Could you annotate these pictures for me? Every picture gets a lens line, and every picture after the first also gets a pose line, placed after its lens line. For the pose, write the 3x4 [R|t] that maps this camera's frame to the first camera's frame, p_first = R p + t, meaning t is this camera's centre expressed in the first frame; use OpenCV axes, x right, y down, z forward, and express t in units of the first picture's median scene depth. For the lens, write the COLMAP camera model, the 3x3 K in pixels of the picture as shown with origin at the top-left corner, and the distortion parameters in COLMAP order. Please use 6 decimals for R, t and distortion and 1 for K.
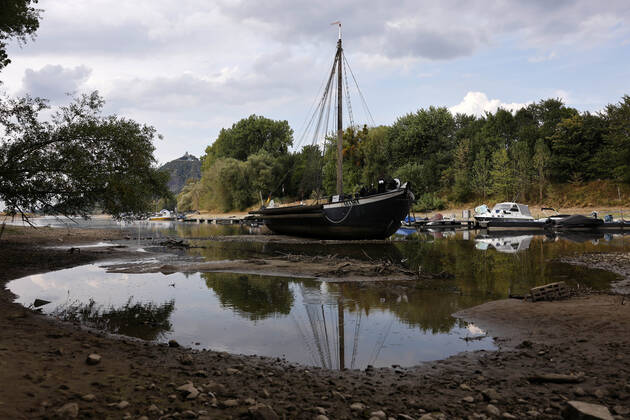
lens RADIAL K [[536.6, 0, 300.3], [0, 536.6, 206.4], [0, 0, 1]] dist [0.009059, -0.006452]
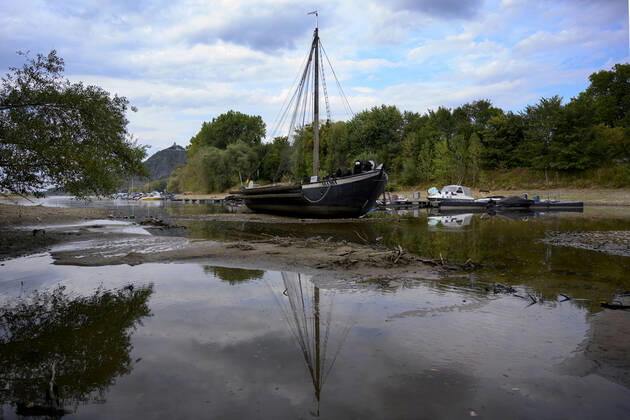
lens RADIAL K [[438.2, 0, 312.5], [0, 438.2, 209.4], [0, 0, 1]] dist [-0.027174, 0.011327]
pose [[0.995411, -0.000089, 0.095694, -0.006020], [-0.004348, 0.998925, 0.046150, 0.001646], [-0.095595, -0.046355, 0.994340, 0.050268]]
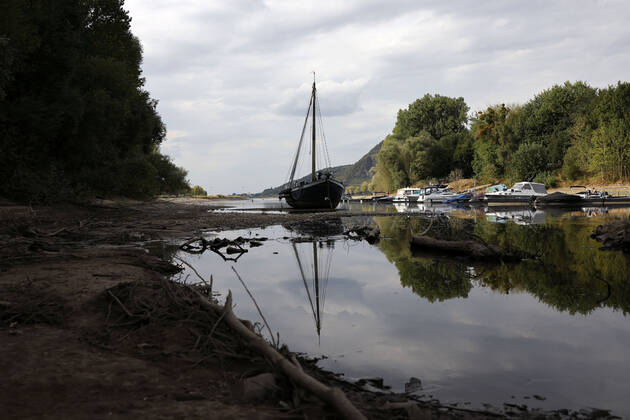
lens RADIAL K [[588.7, 0, 289.7], [0, 588.7, 193.0], [0, 0, 1]] dist [0.003575, 0.000000]
pose [[0.915459, -0.013423, -0.402188, 0.260812], [0.017741, 0.999818, 0.007013, -0.000676], [0.402021, -0.013555, 0.915530, -0.227161]]
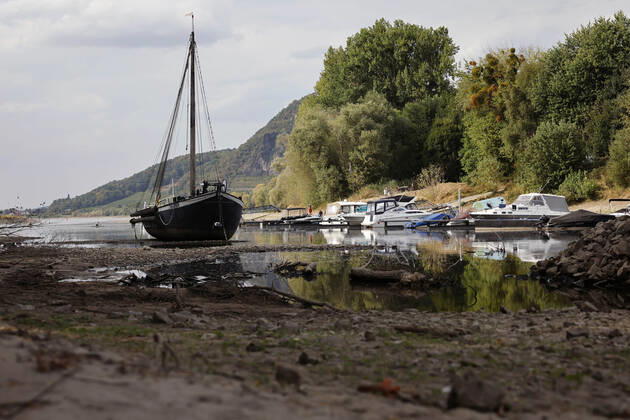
lens RADIAL K [[1209.9, 0, 261.7], [0, 1209.9, 226.4], [0, 0, 1]] dist [0.008615, 0.000000]
pose [[0.959608, -0.014171, -0.280984, 0.294925], [0.022421, 0.999406, 0.026171, -0.007752], [0.280446, -0.031414, 0.959356, -0.384793]]
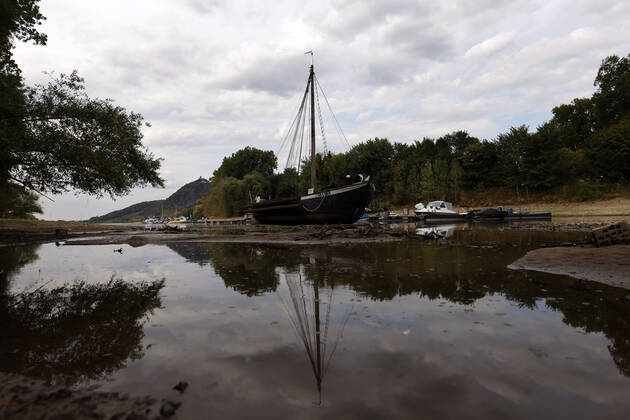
lens RADIAL K [[378.2, 0, 319.0], [0, 378.2, 205.0], [0, 0, 1]] dist [-0.012410, 0.007526]
pose [[0.995488, -0.012830, 0.094014, 0.001342], [0.015197, 0.999584, -0.024503, 0.012605], [-0.093661, 0.025822, 0.995269, 0.052291]]
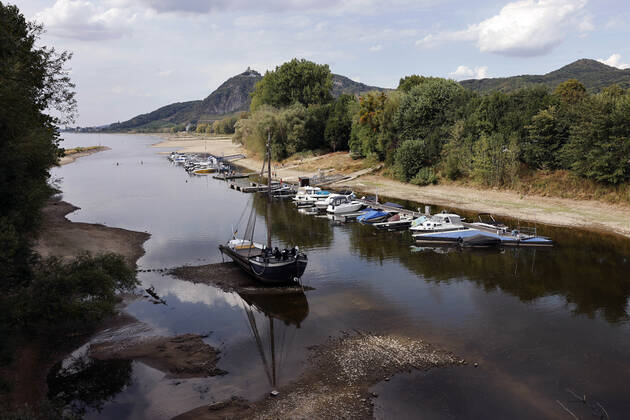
lens RADIAL K [[556.1, 0, 302.6], [0, 556.1, 190.8], [0, 0, 1]] dist [-0.007229, -0.004256]
pose [[0.992572, 0.006521, -0.121483, 0.131664], [0.009758, 0.991078, 0.132924, -0.142145], [0.121266, -0.133122, 0.983653, -0.185220]]
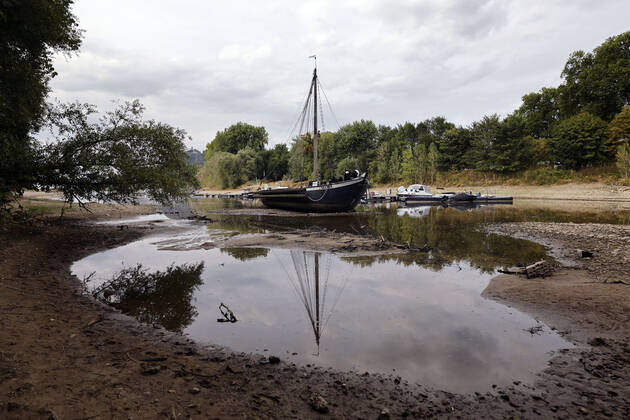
lens RADIAL K [[349.5, 0, 321.6], [0, 349.5, 215.6], [0, 0, 1]] dist [0.001526, 0.000741]
pose [[0.989754, -0.012787, 0.142208, -0.016442], [0.000178, 0.996092, 0.088323, -0.004285], [-0.142782, -0.087393, 0.985888, 0.026446]]
